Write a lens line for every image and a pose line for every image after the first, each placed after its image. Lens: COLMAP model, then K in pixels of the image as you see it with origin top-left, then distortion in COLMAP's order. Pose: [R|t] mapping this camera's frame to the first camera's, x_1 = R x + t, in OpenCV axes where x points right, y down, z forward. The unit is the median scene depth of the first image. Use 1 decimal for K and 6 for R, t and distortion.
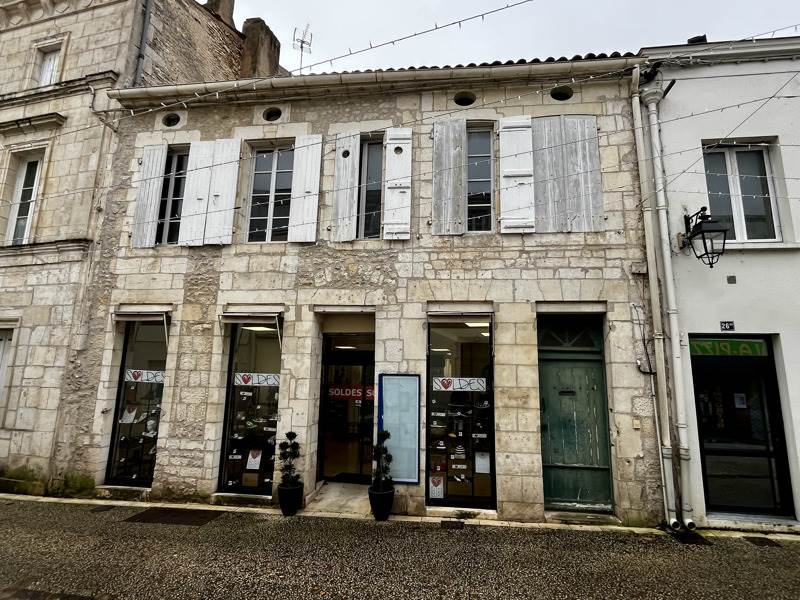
lens RADIAL K [[417.2, 0, 399.6], [0, 417.2, 301.2], [0, 0, 1]] dist [-0.011523, 0.001199]
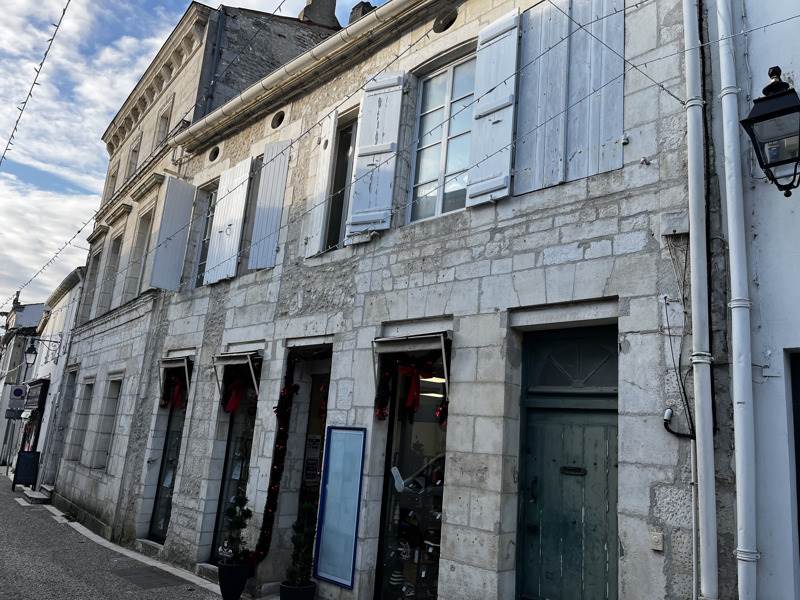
lens RADIAL K [[611.2, 0, 400.0], [0, 611.2, 299.4], [0, 0, 1]] dist [0.026887, -0.012974]
pose [[0.789538, -0.099825, -0.605528, 0.723792], [0.047874, 0.993694, -0.101394, 0.066591], [0.611832, 0.051065, 0.789338, 0.210790]]
